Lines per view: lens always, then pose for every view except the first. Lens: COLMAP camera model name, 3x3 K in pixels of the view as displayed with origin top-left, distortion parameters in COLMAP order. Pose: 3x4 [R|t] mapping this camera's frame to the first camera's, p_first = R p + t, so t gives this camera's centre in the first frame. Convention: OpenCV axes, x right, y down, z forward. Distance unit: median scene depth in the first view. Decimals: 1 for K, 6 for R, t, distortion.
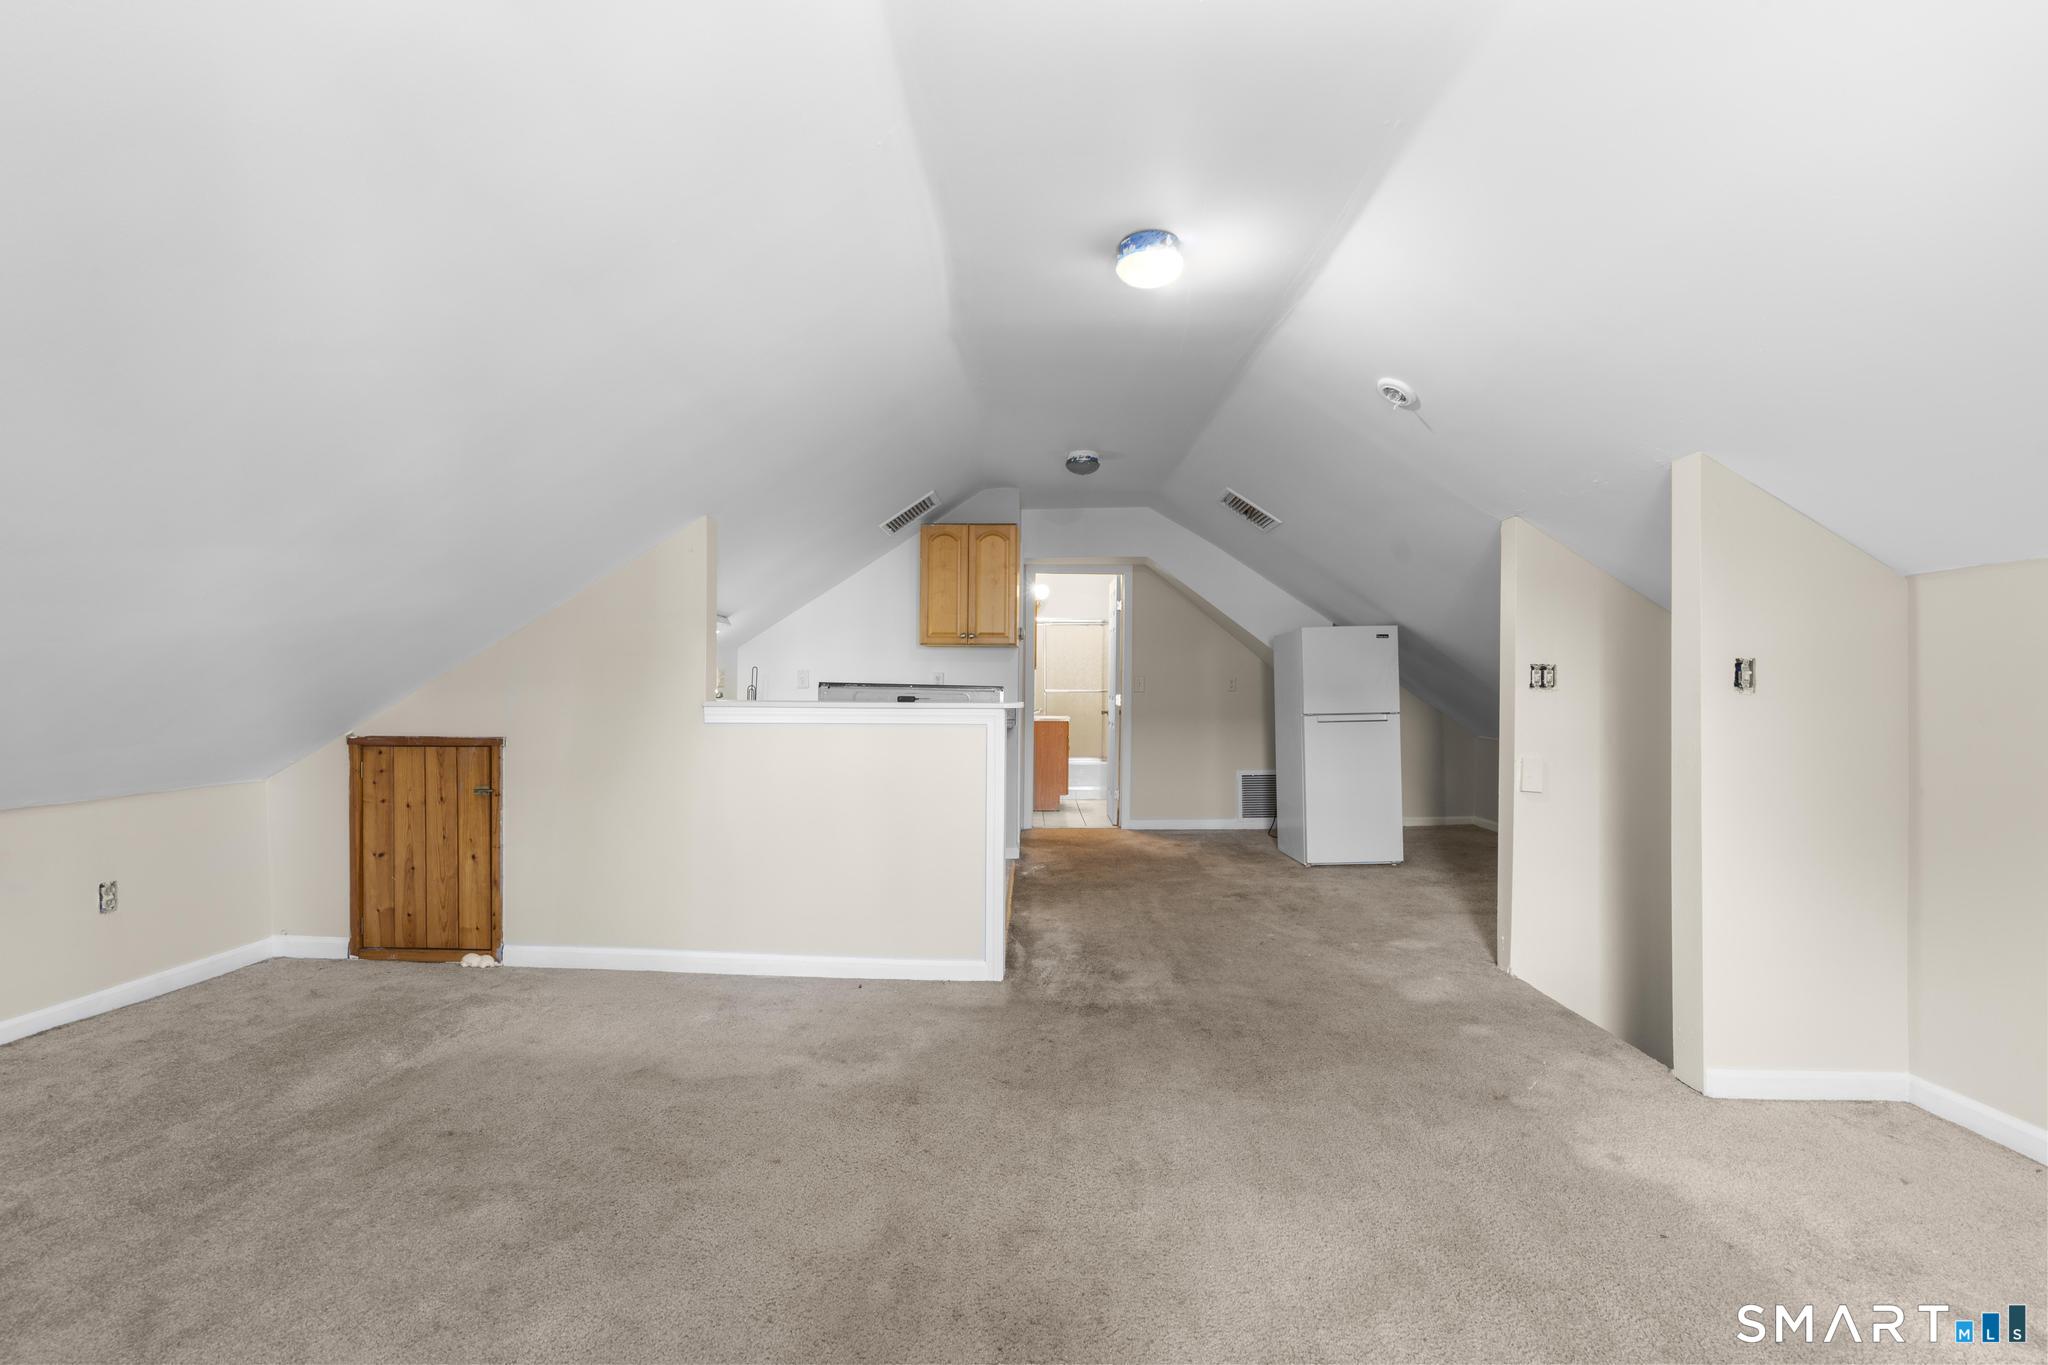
lens RADIAL K [[917.7, 0, 1023.3], [0, 917.7, 687.2], [0, 0, 1]] dist [-0.010937, 0.005333]
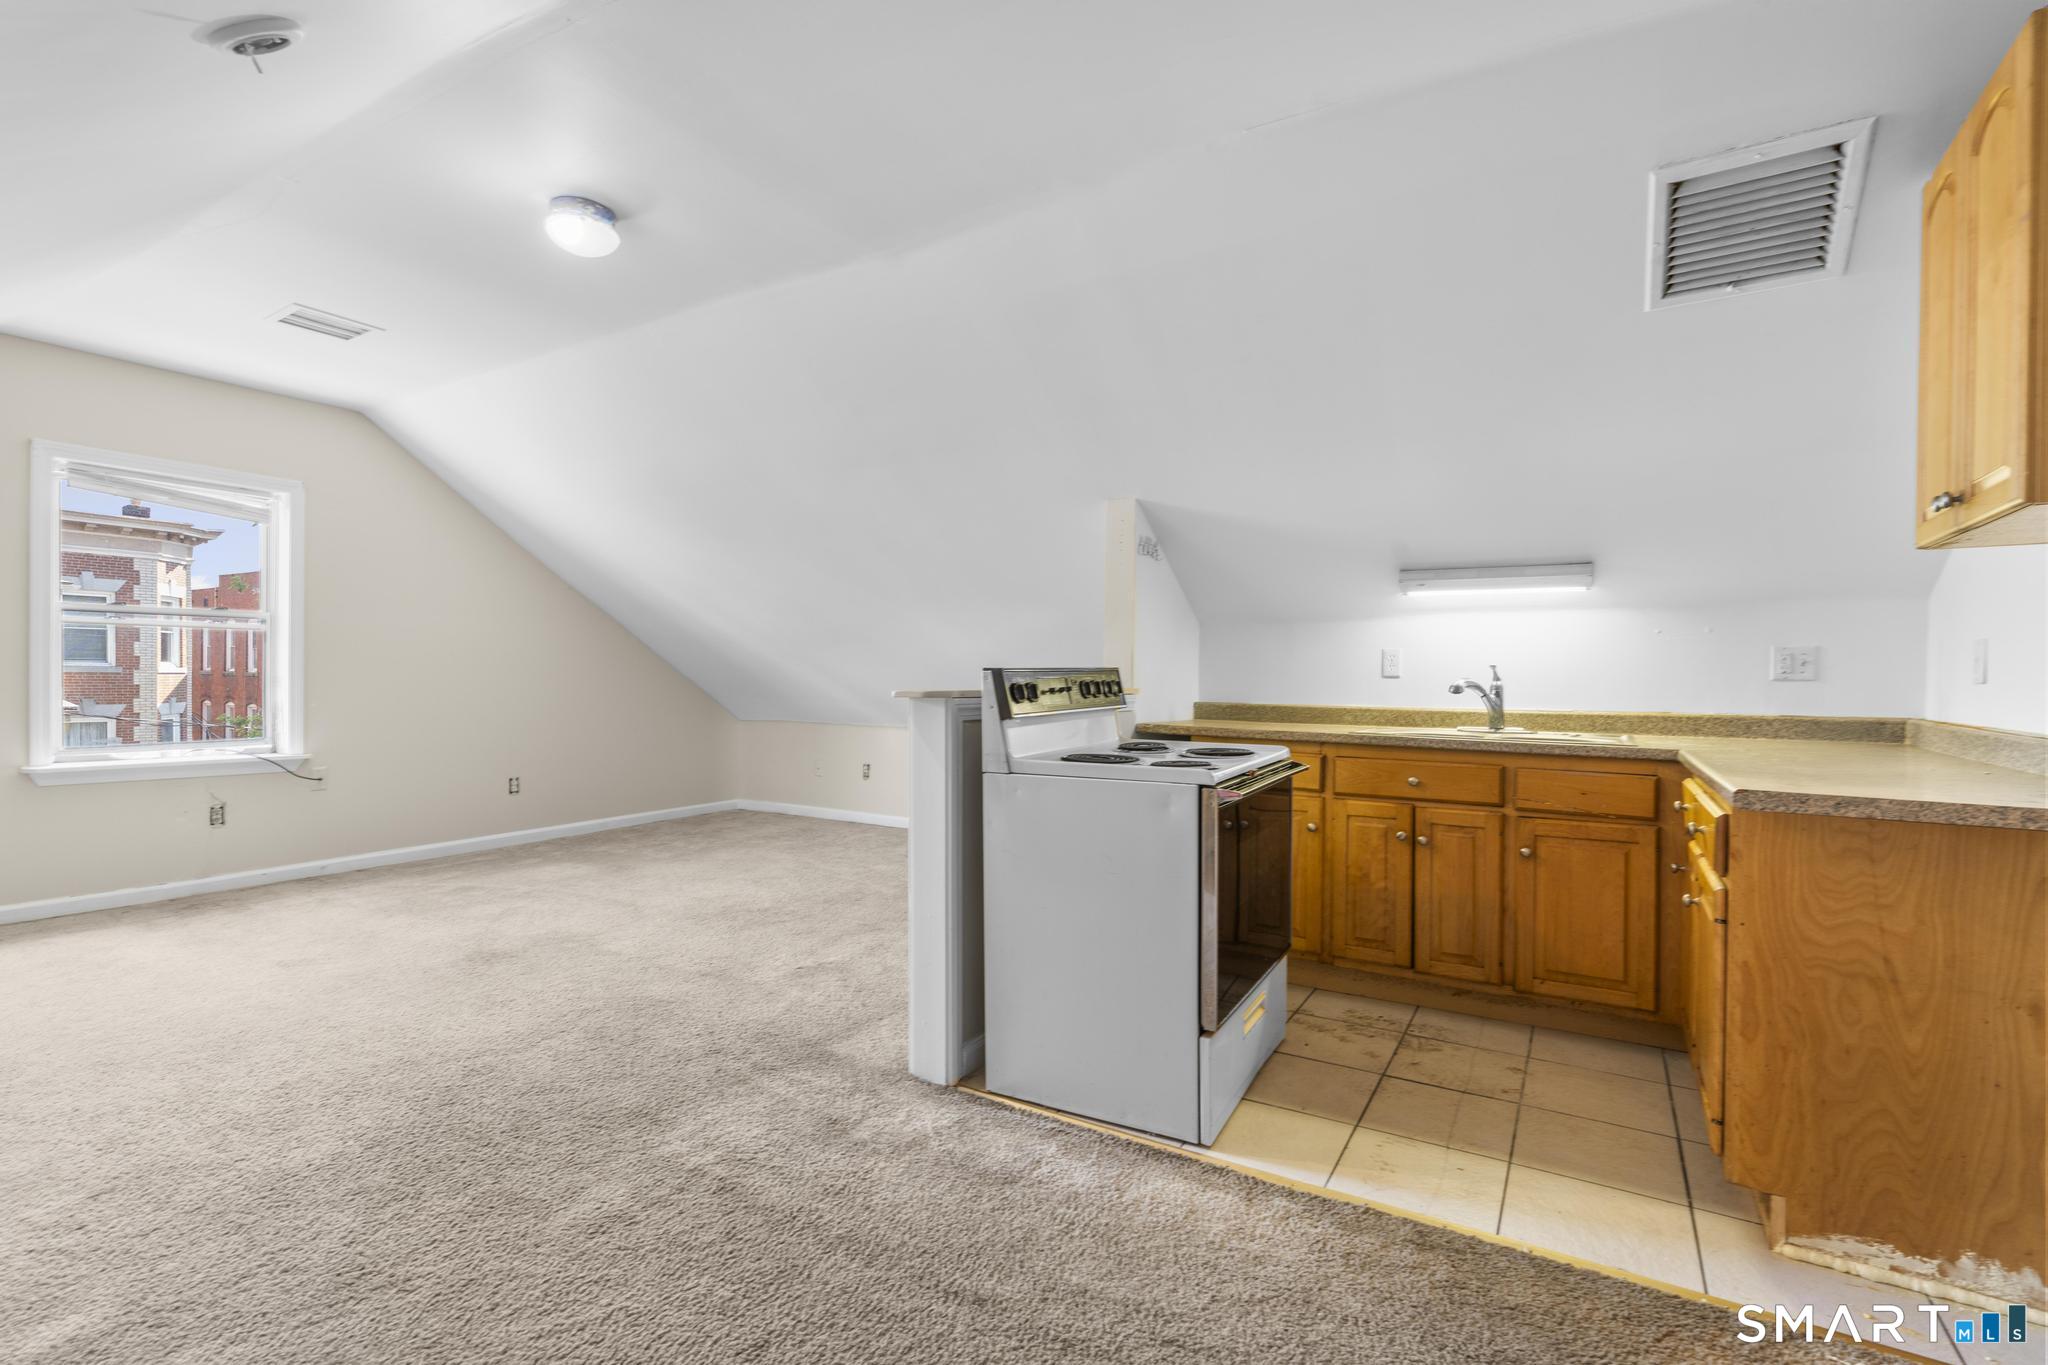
lens RADIAL K [[916.7, 0, 1023.7], [0, 916.7, 687.0], [0, 0, 1]] dist [-0.004189, 0.000058]
pose [[-0.513727, -0.002946, -0.857949, 0.550033], [-0.011615, 0.999926, 0.003521, 0.010419], [0.857875, 0.011774, -0.513724, 1.434500]]
